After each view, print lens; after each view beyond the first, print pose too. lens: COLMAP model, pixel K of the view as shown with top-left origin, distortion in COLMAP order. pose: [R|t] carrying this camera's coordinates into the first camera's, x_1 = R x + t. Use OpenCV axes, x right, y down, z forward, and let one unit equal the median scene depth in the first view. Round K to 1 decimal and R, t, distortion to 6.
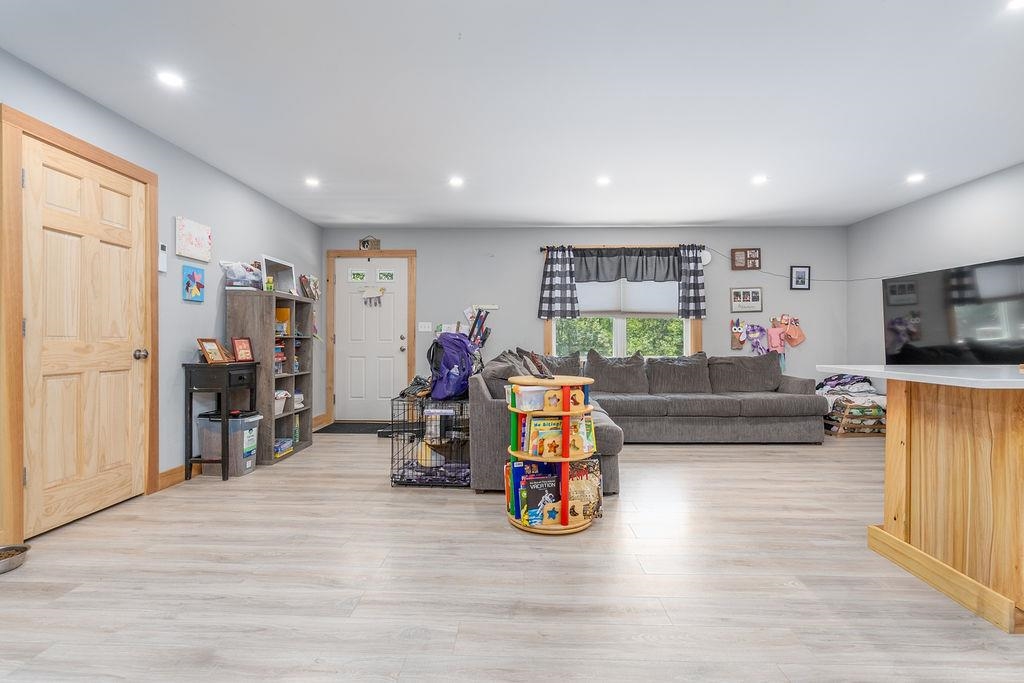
lens RADIAL K [[470.6, 0, 510.0], [0, 470.6, 342.8], [0, 0, 1]] dist [-0.000518, 0.000375]
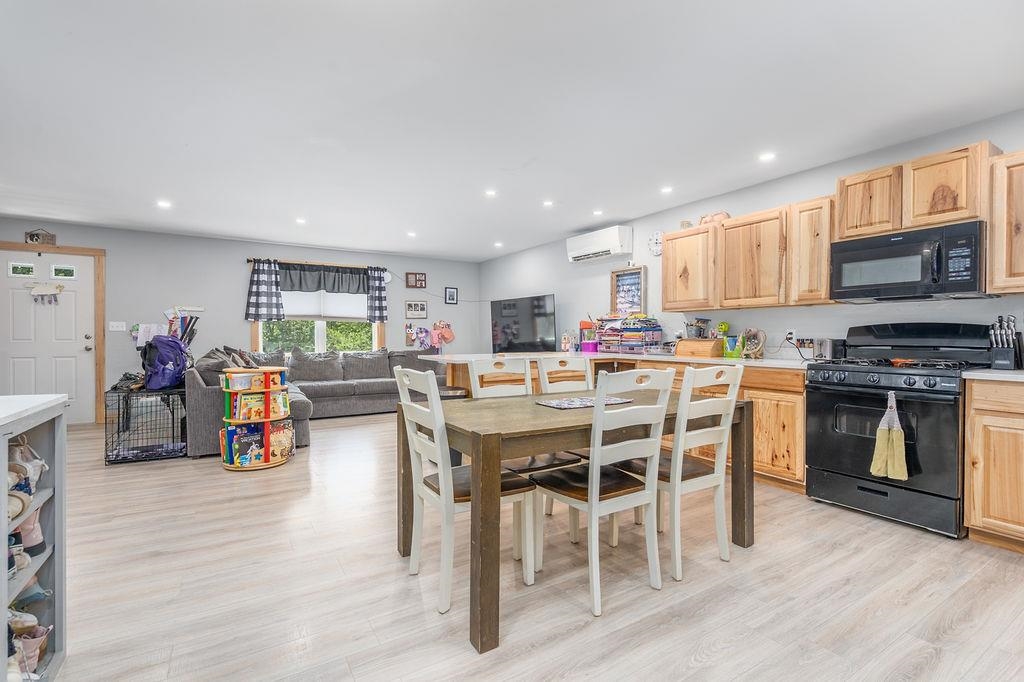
lens RADIAL K [[470.6, 0, 510.0], [0, 470.6, 342.3], [0, 0, 1]] dist [-0.000518, 0.000375]
pose [[0.839444, -0.006745, 0.543404, -0.022900], [0.000910, 0.999939, 0.011006, -0.010421], [-0.543445, -0.008744, 0.839399, -0.326321]]
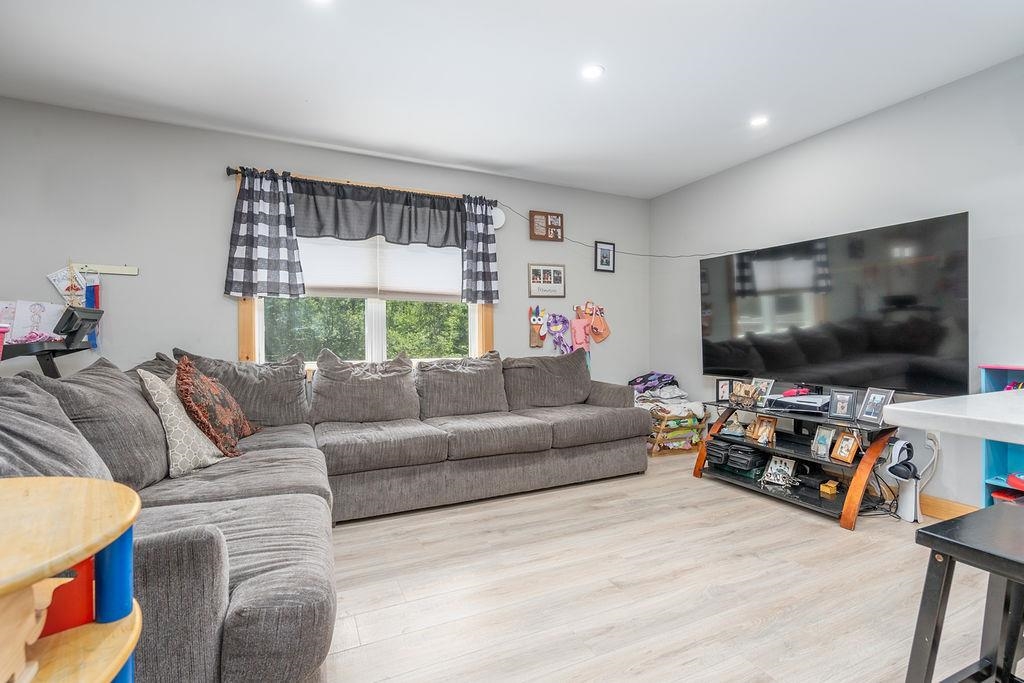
lens RADIAL K [[470.6, 0, 510.0], [0, 470.6, 342.8], [0, 0, 1]] dist [-0.000518, 0.000375]
pose [[0.894965, -0.007485, 0.446074, 0.115726], [0.003056, 0.999939, 0.010648, -0.000800], [-0.446127, -0.008167, 0.894933, 0.360190]]
